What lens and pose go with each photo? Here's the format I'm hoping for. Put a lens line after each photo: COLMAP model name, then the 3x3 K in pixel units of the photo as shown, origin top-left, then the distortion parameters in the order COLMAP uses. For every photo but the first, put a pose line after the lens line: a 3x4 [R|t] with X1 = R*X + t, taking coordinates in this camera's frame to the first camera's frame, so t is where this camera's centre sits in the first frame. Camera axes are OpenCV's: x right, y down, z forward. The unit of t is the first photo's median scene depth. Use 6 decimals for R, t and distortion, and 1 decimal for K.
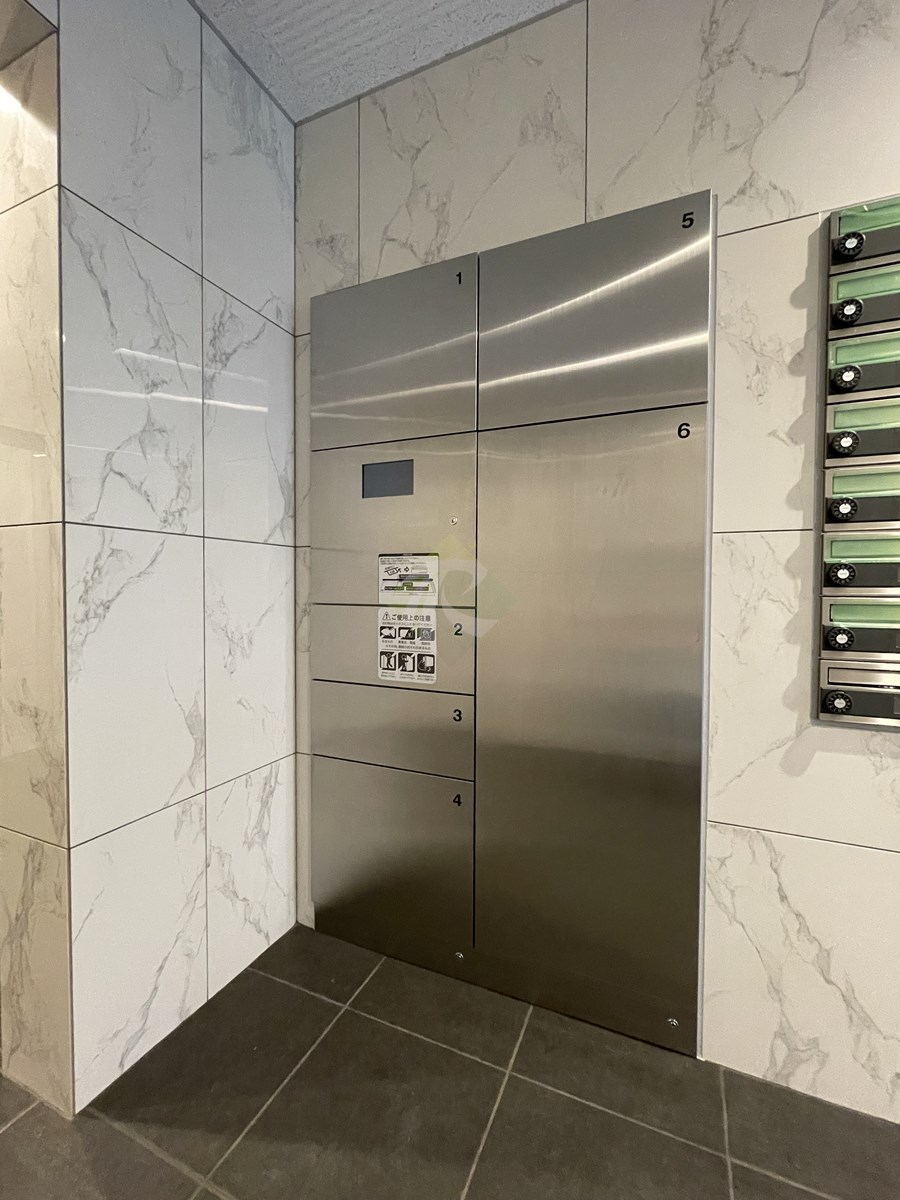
lens RADIAL K [[523.2, 0, 449.2], [0, 523.2, 601.4], [0, 0, 1]] dist [-0.002786, -0.000202]
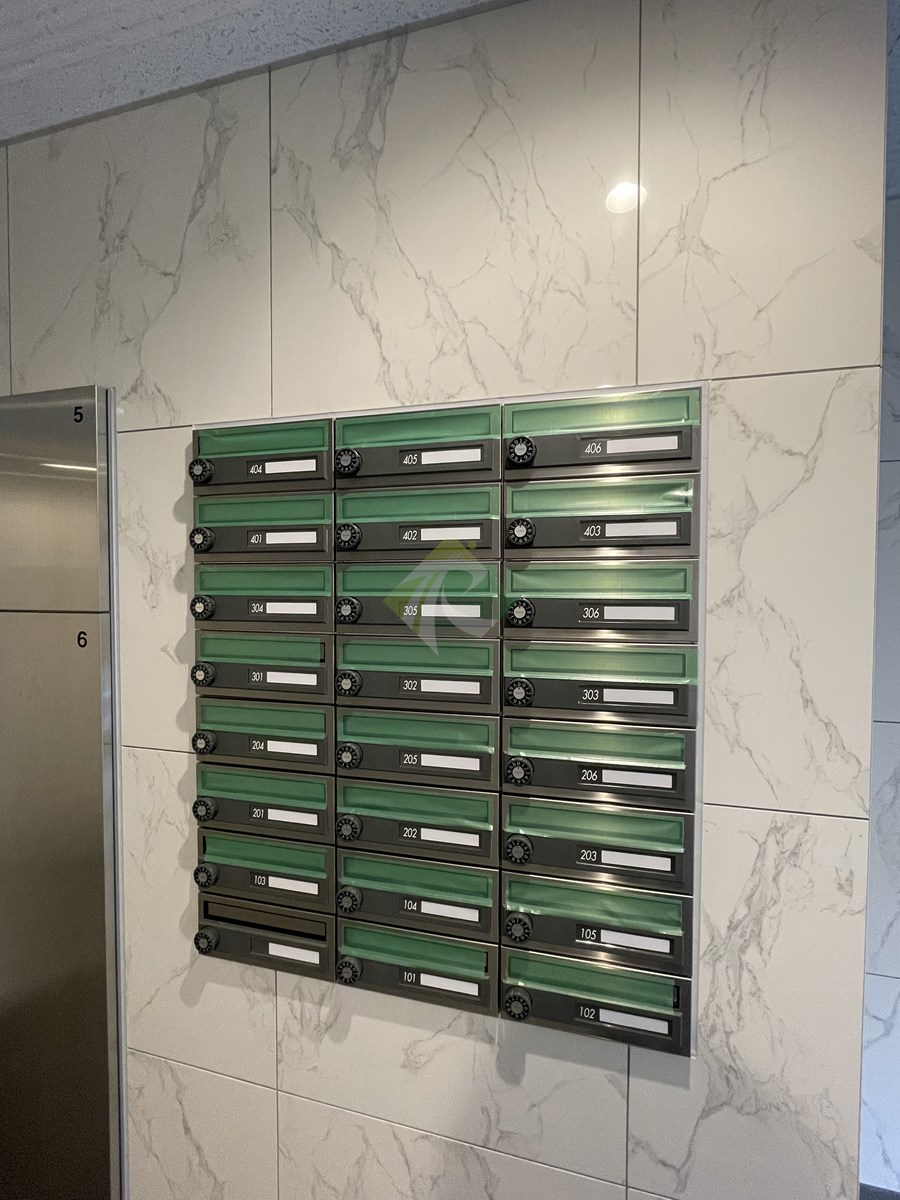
lens RADIAL K [[523.2, 0, 451.8], [0, 523.2, 595.4], [0, 0, 1]] dist [-0.002786, -0.000202]
pose [[0.986754, -0.008984, 0.161972, 0.967319], [0.008521, 0.999957, 0.003555, -0.411052], [-0.161997, -0.002128, 0.986789, -0.021264]]
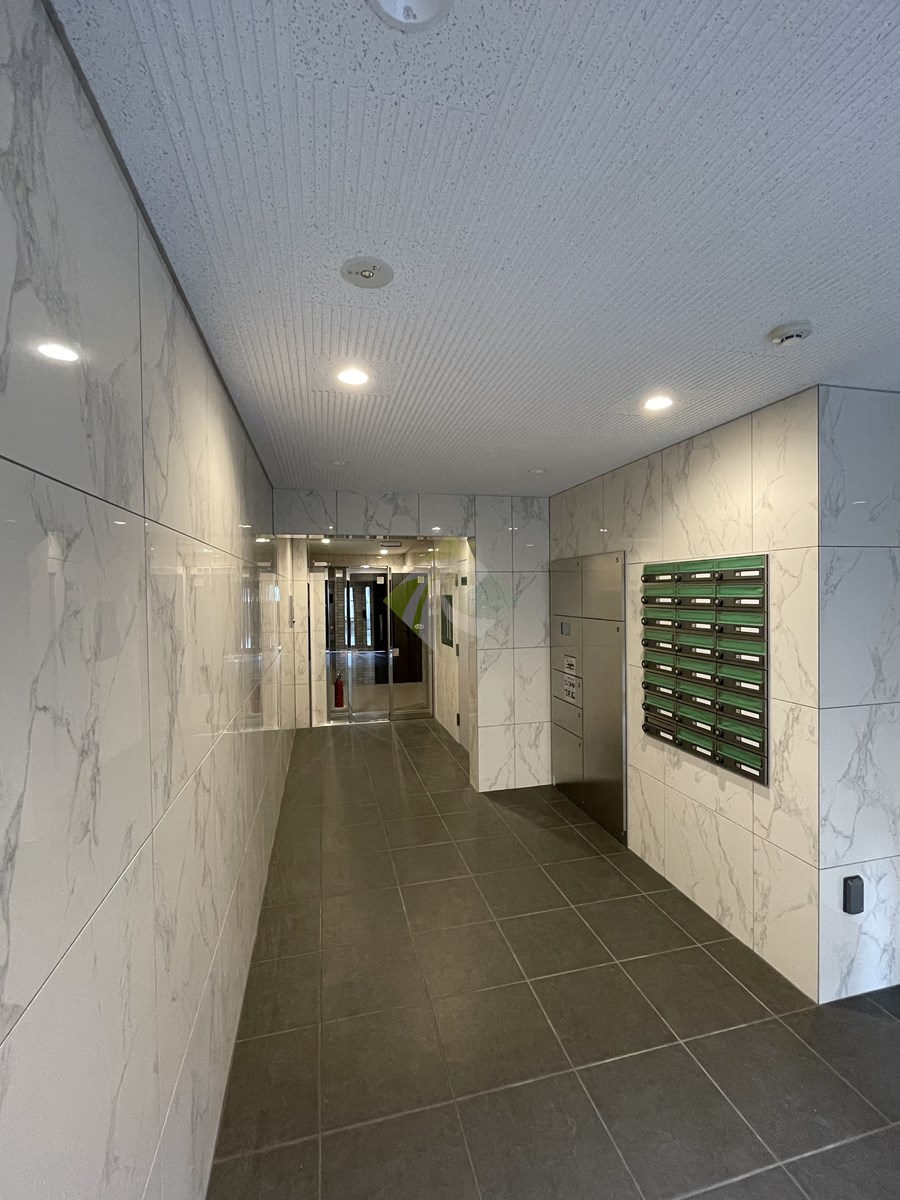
lens RADIAL K [[523.2, 0, 453.2], [0, 523.2, 596.8], [0, 0, 1]] dist [-0.002786, -0.000202]
pose [[0.616739, -0.004983, -0.787152, 2.264432], [-0.003828, 0.999949, -0.009330, -0.491583], [0.787158, 0.008768, 0.616689, -1.613936]]
